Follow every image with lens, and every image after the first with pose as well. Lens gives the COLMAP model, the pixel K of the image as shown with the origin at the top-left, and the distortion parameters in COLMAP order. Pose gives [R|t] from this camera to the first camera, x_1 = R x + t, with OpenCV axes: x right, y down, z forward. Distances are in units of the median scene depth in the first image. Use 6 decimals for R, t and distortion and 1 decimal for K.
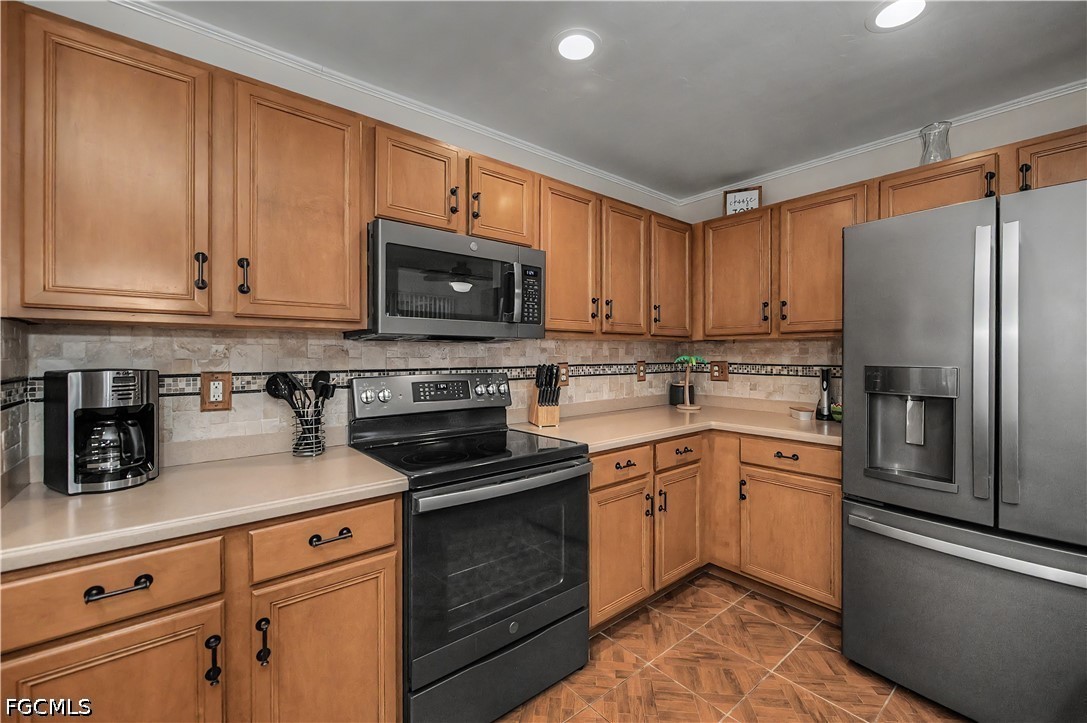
lens RADIAL K [[451.6, 0, 547.8], [0, 451.6, 354.7], [0, 0, 1]] dist [-0.002270, -0.000451]
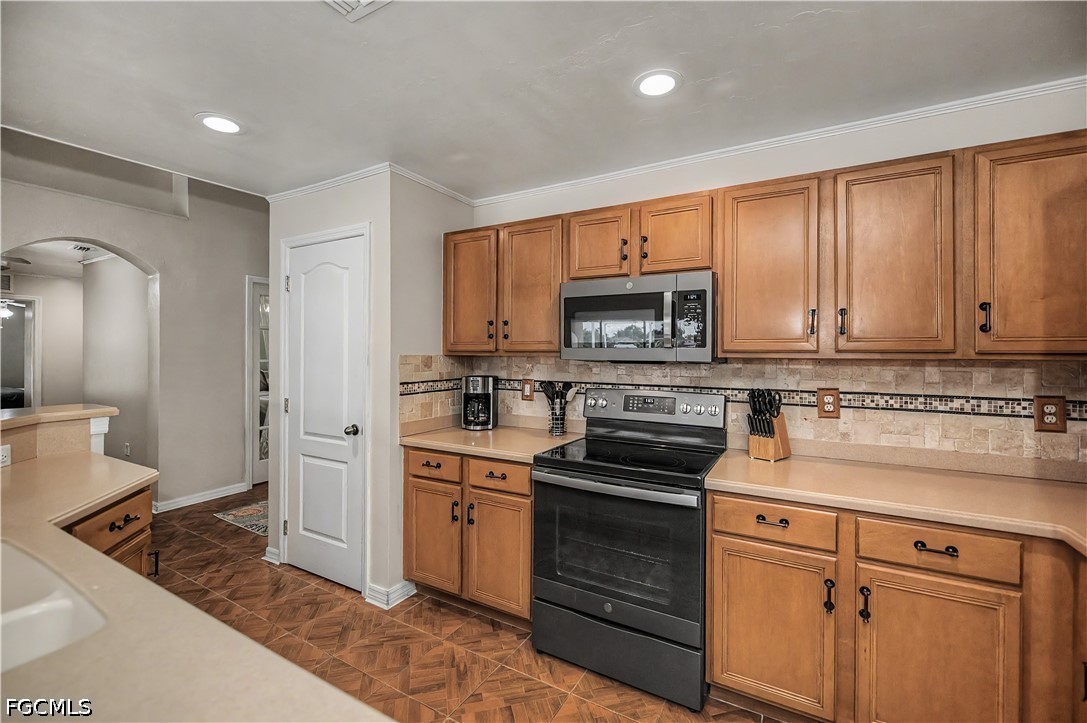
lens RADIAL K [[454.6, 0, 552.5], [0, 454.6, 350.9], [0, 0, 1]] dist [-0.000494, -0.000133]
pose [[0.351162, -0.001166, -0.936314, 0.831843], [-0.006331, 0.999973, -0.003620, -0.057350], [0.936293, 0.007199, 0.351146, 0.363419]]
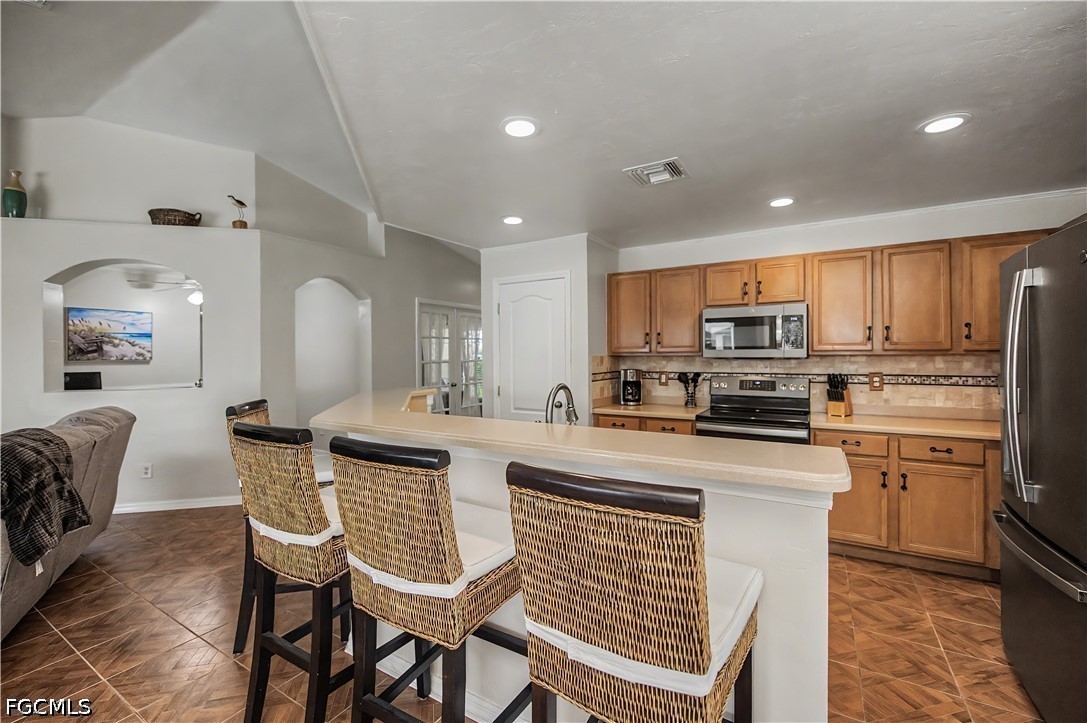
lens RADIAL K [[451.6, 0, 547.8], [0, 451.6, 354.7], [0, 0, 1]] dist [-0.002270, -0.000451]
pose [[0.327794, -0.002149, -0.944747, 1.305789], [0.003885, 0.999992, -0.000926, -0.050592], [0.944741, -0.003367, 0.327800, -0.447329]]
